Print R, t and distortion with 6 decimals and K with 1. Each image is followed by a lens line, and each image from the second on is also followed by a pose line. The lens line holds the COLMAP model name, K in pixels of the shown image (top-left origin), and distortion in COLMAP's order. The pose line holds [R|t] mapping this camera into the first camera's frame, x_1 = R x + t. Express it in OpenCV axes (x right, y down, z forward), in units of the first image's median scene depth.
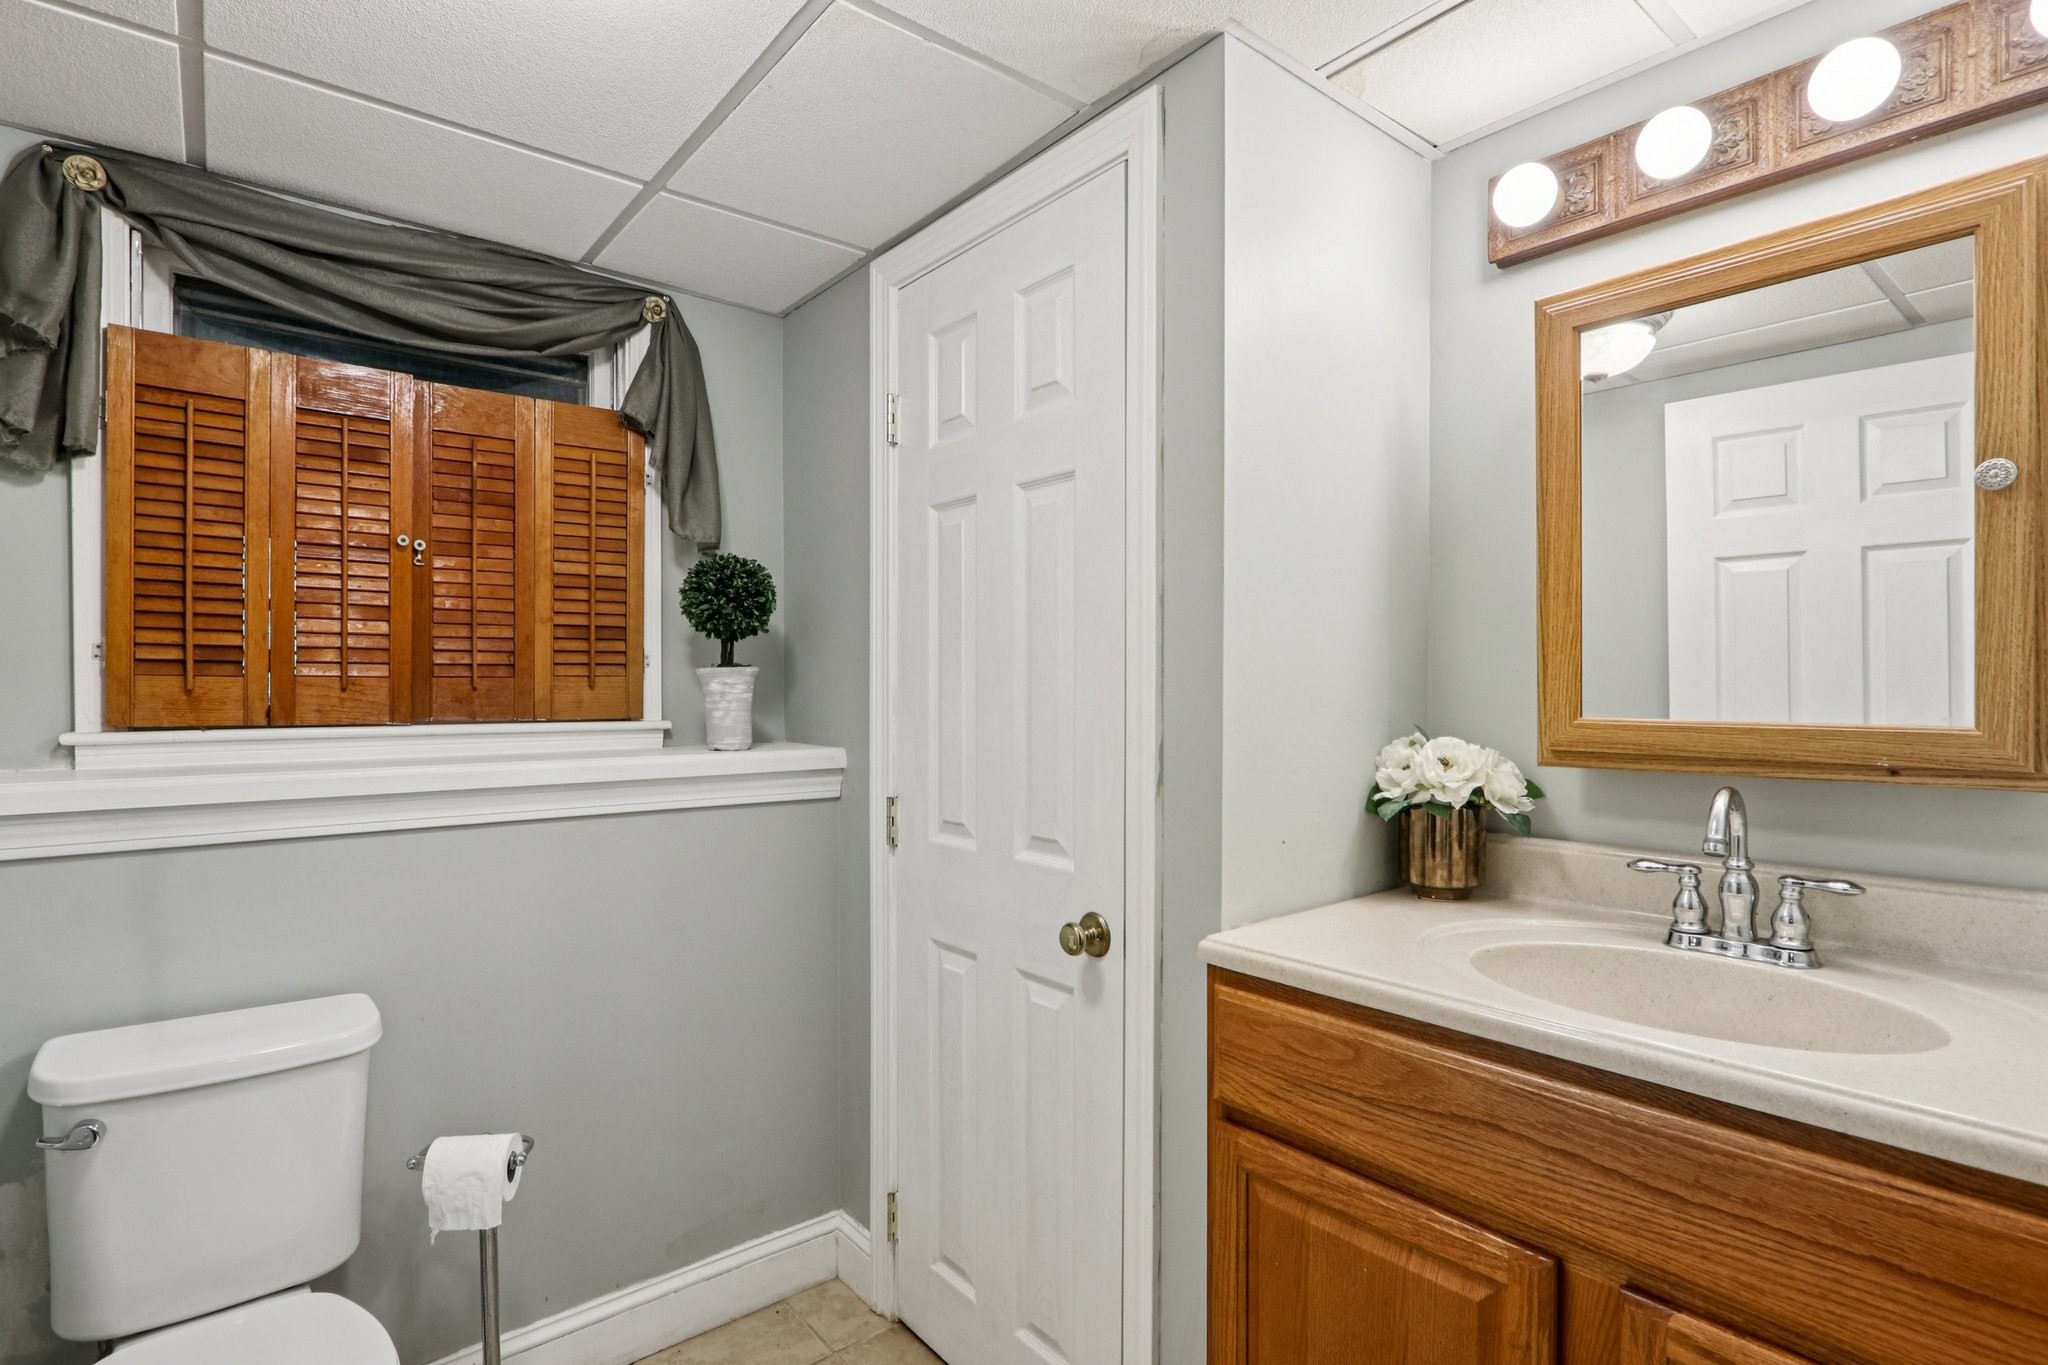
lens RADIAL K [[988.7, 0, 1032.3], [0, 988.7, 697.0], [0, 0, 1]] dist [-0.017357, 0.002467]
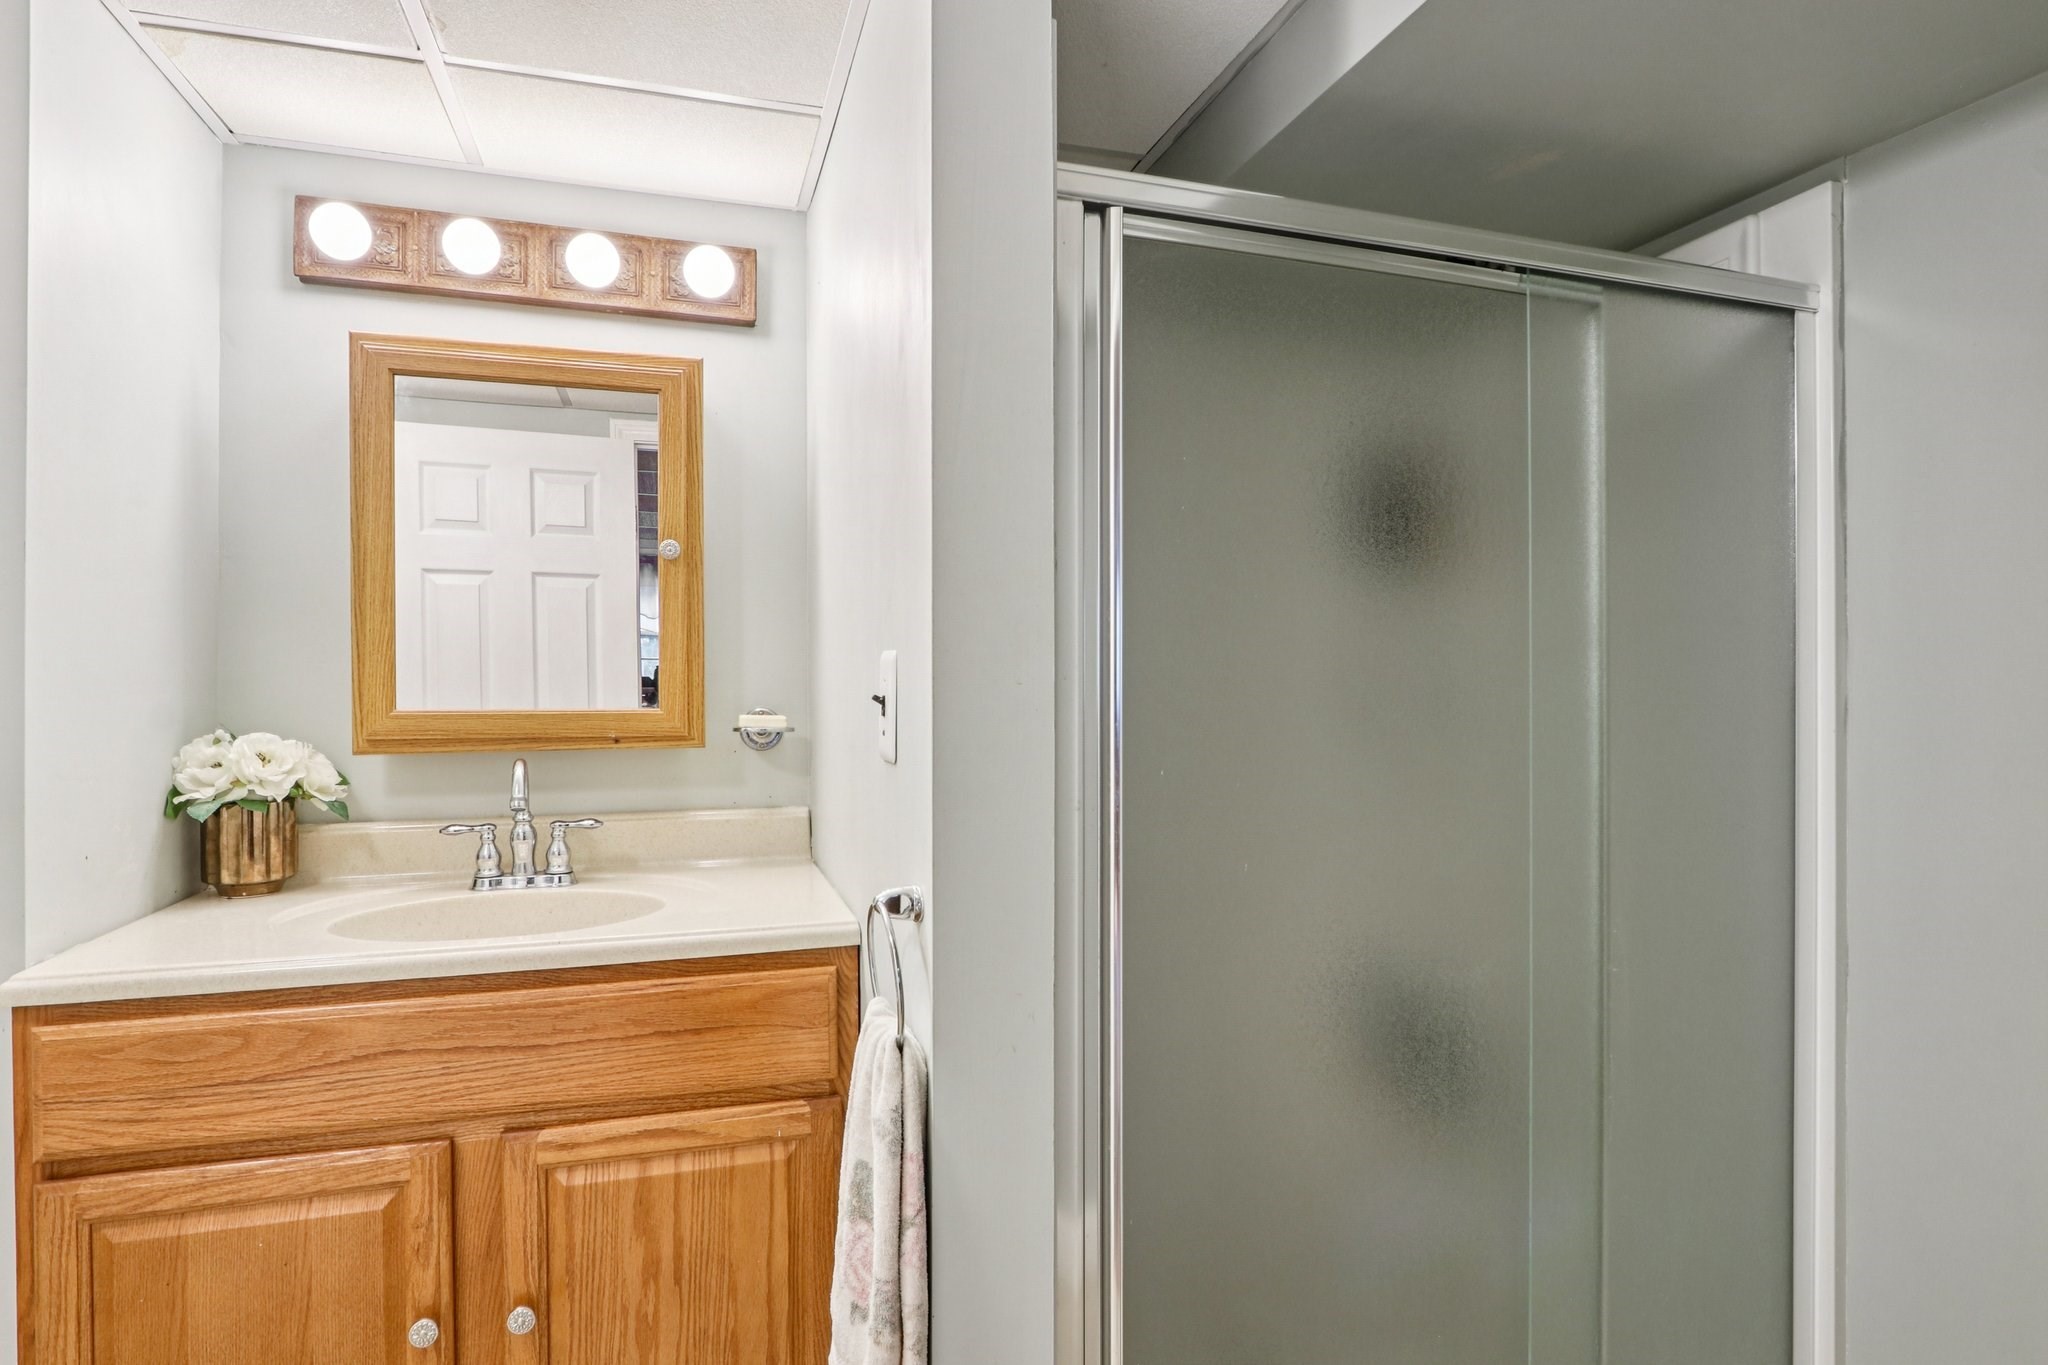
lens RADIAL K [[1107.5, 0, 1024.0], [0, 1107.5, 686.0], [0, 0, 1]] dist [0.000237, 0.000075]
pose [[0.360802, -0.000161, 0.932642, -0.422417], [0.011427, 0.999926, -0.004248, 0.007669], [-0.932572, 0.012190, 0.360777, -0.165180]]
